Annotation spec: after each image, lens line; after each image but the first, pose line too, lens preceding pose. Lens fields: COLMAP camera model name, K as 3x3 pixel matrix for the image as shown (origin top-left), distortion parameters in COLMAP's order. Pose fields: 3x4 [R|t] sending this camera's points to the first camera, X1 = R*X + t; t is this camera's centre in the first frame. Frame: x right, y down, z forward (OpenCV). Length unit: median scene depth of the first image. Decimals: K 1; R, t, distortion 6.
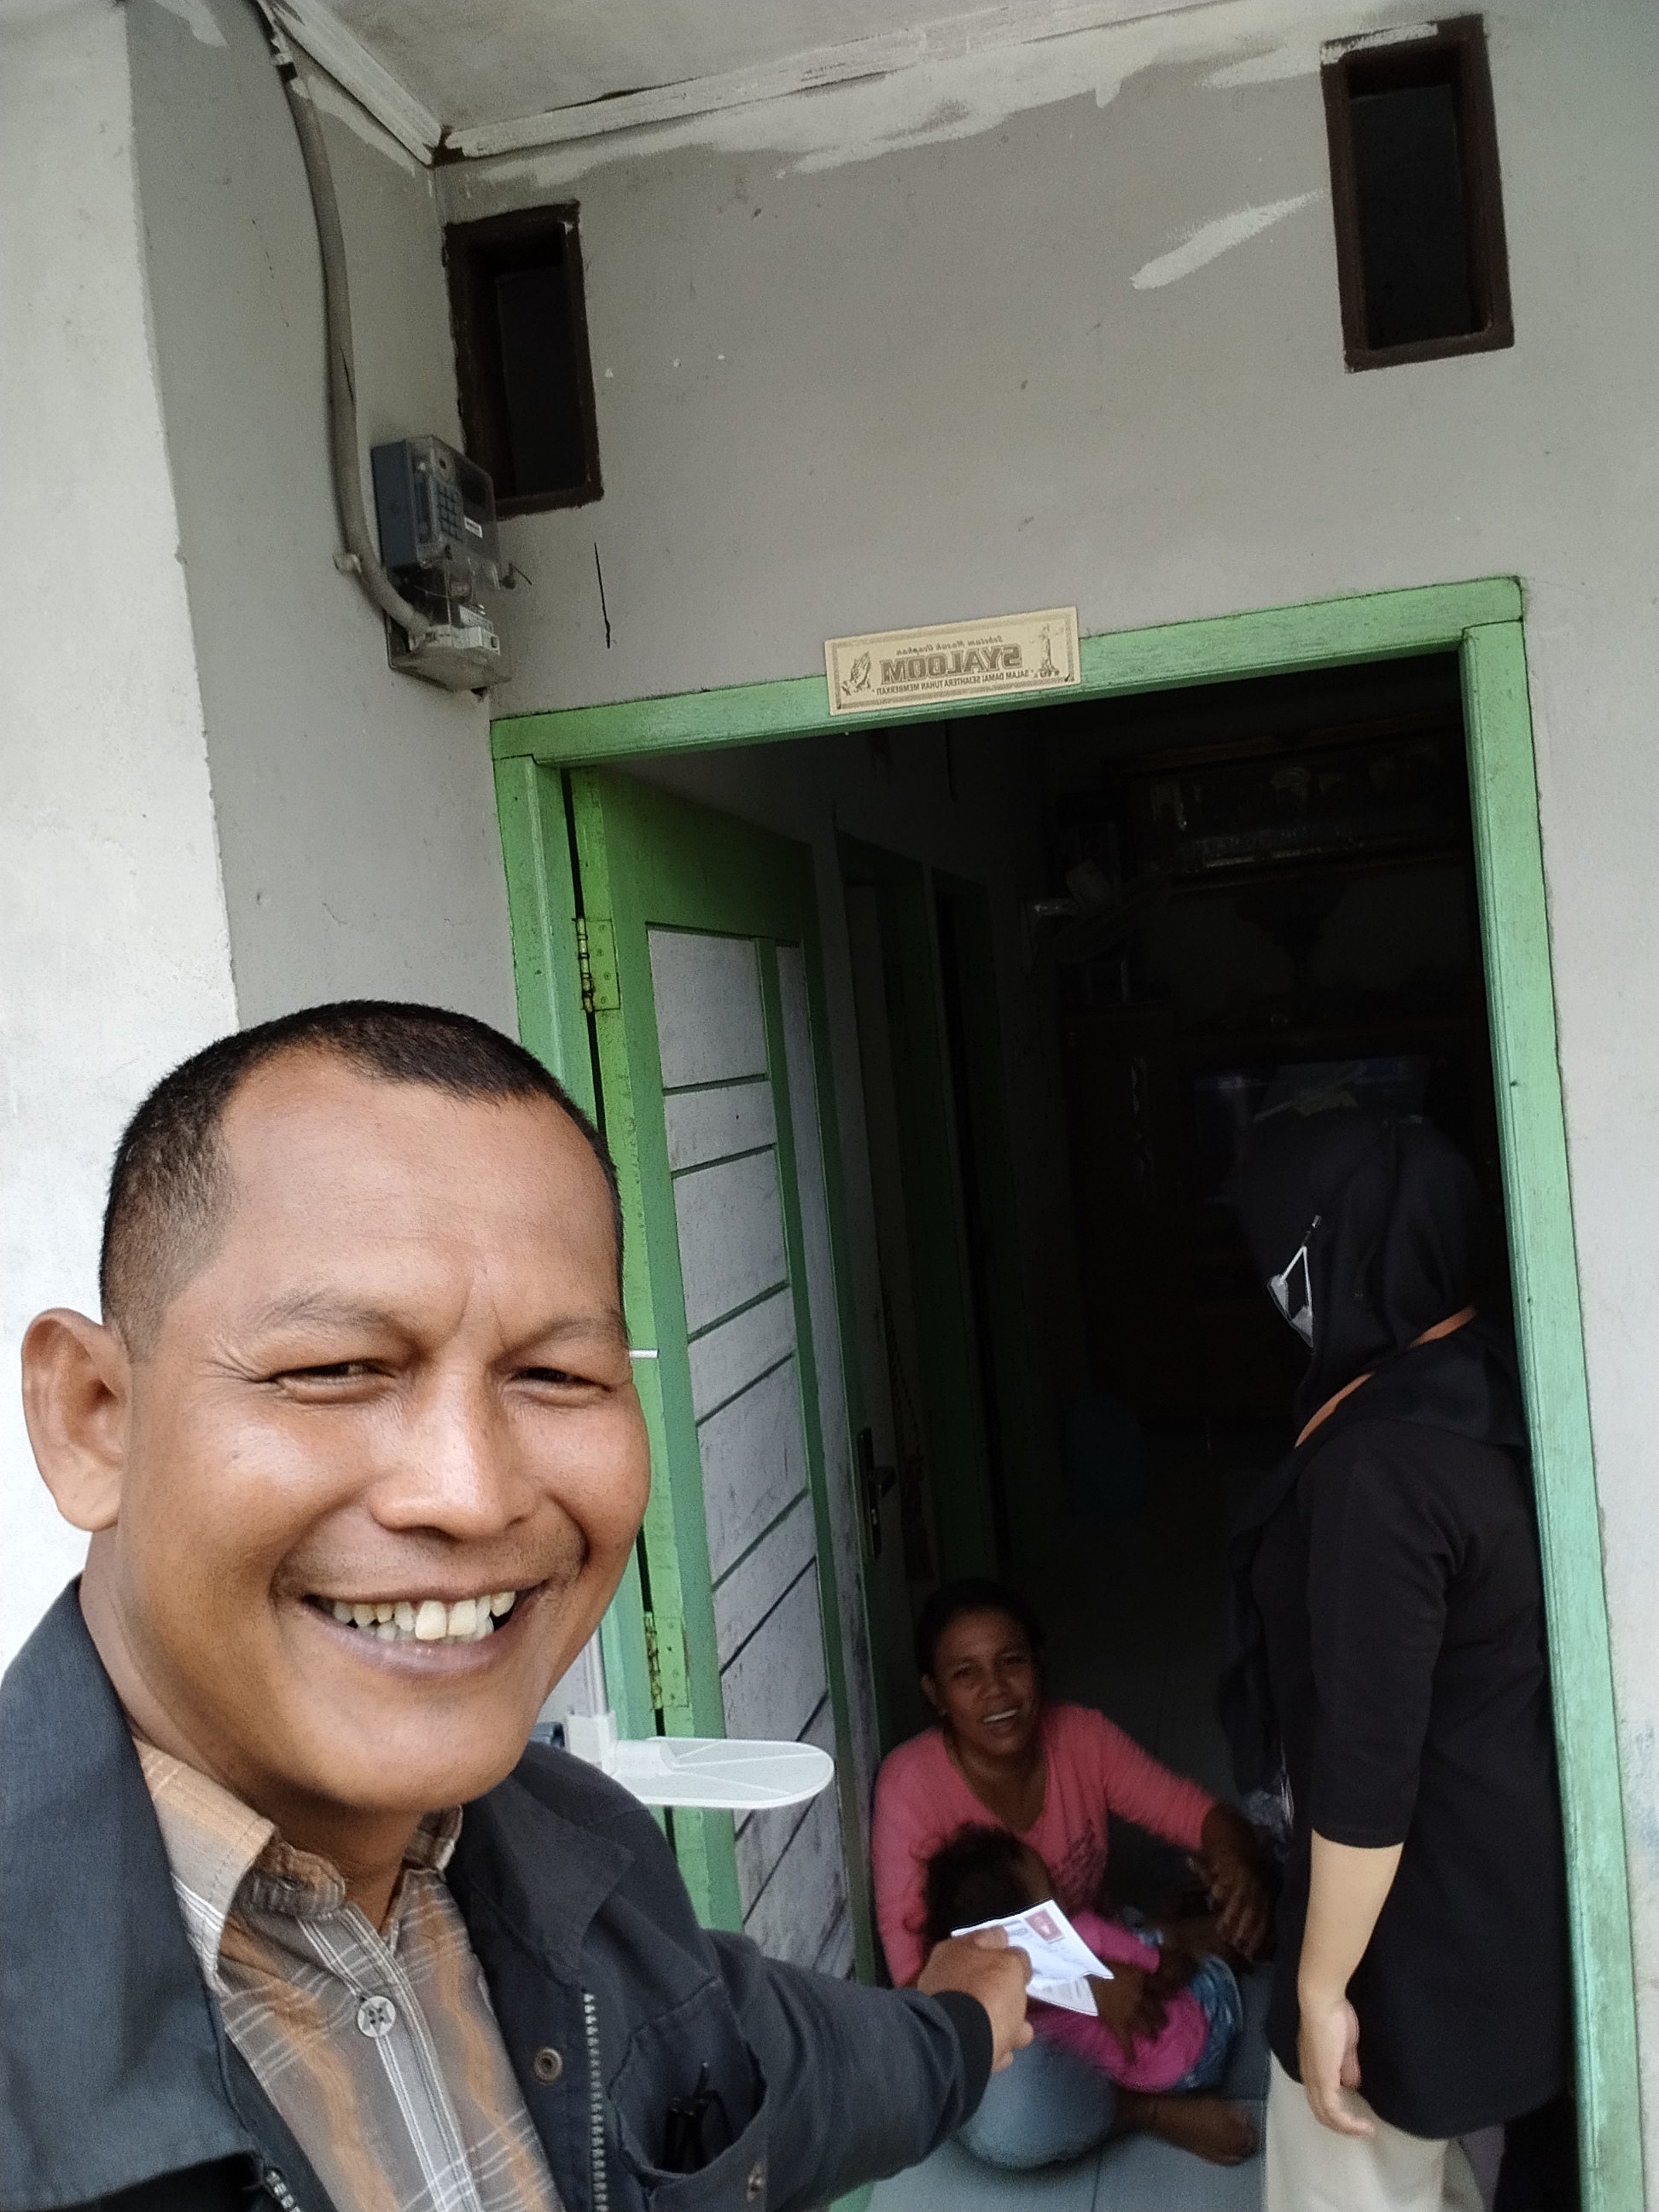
lens RADIAL K [[1731.9, 0, 831.9], [0, 1731.9, 1076.7], [0, 0, 1]] dist [0.138028, -0.183547]
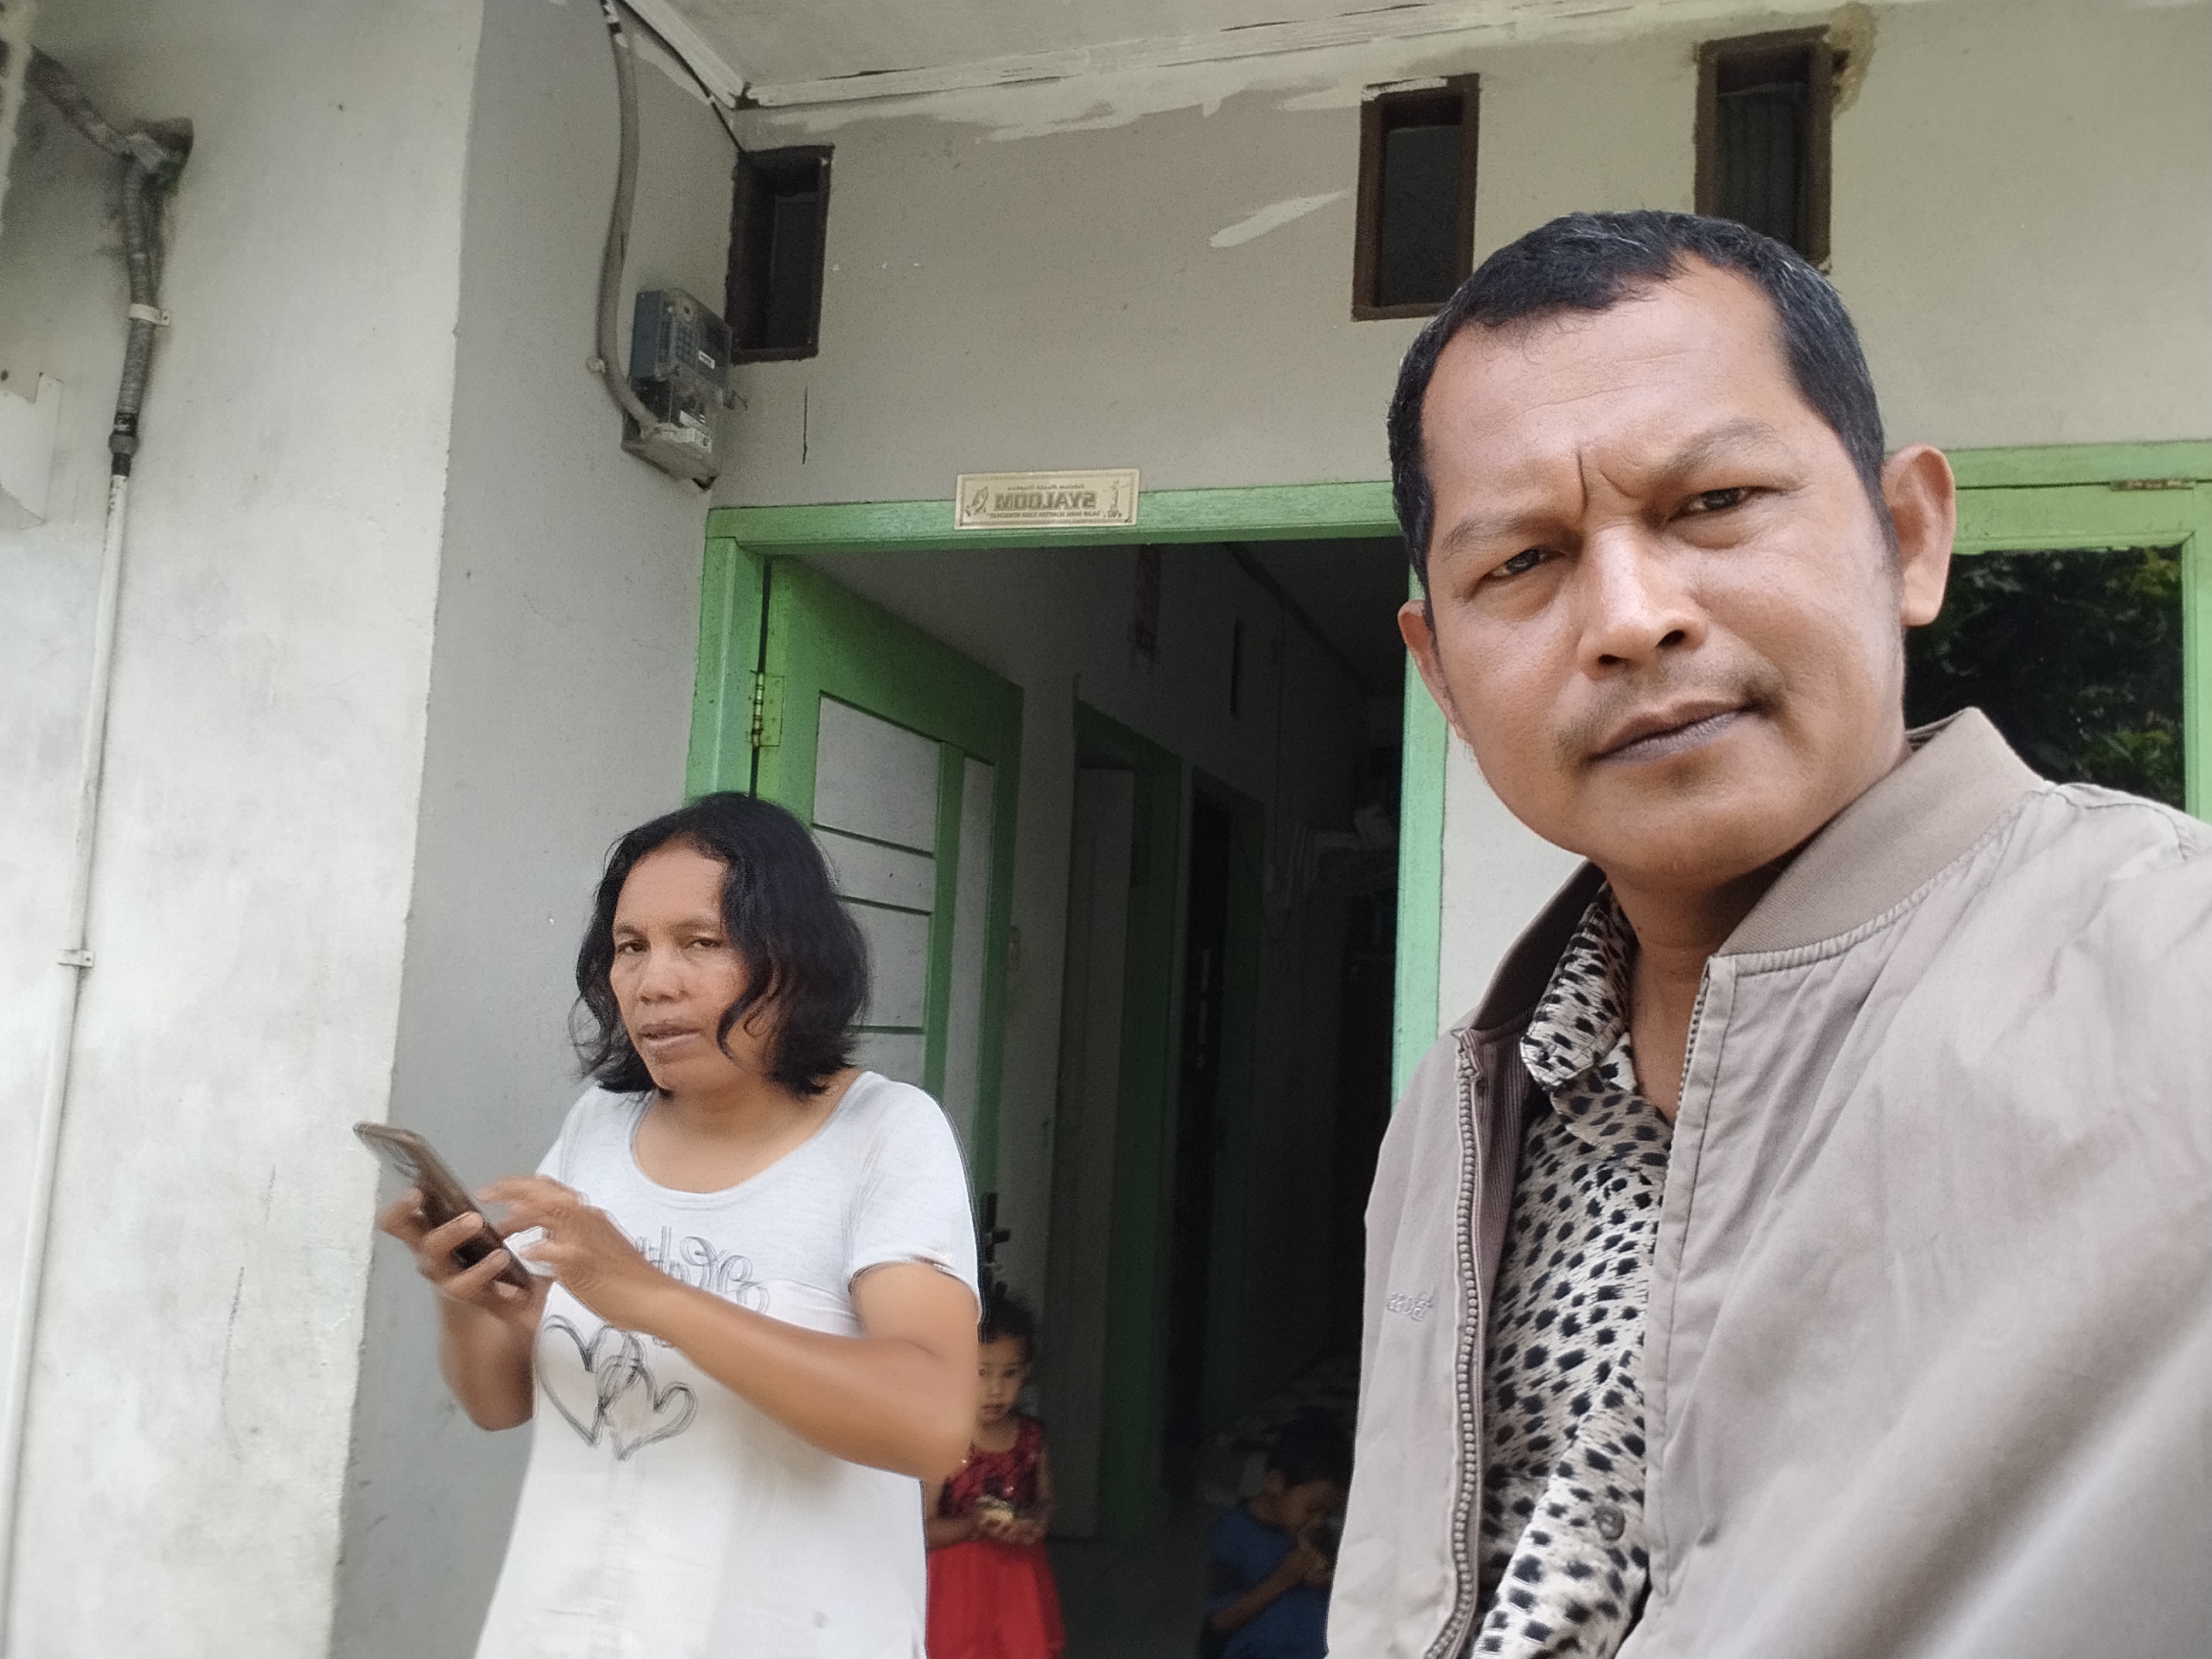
lens RADIAL K [[1731.9, 0, 1106.0], [0, 1731.9, 829.5], [0, 0, 1]] dist [0.138028, -0.183547]
pose [[0.987647, 0.133188, -0.082549, 0.253660], [-0.142495, 0.982545, -0.119589, 0.155235], [0.065180, 0.129874, 0.989386, -0.256609]]
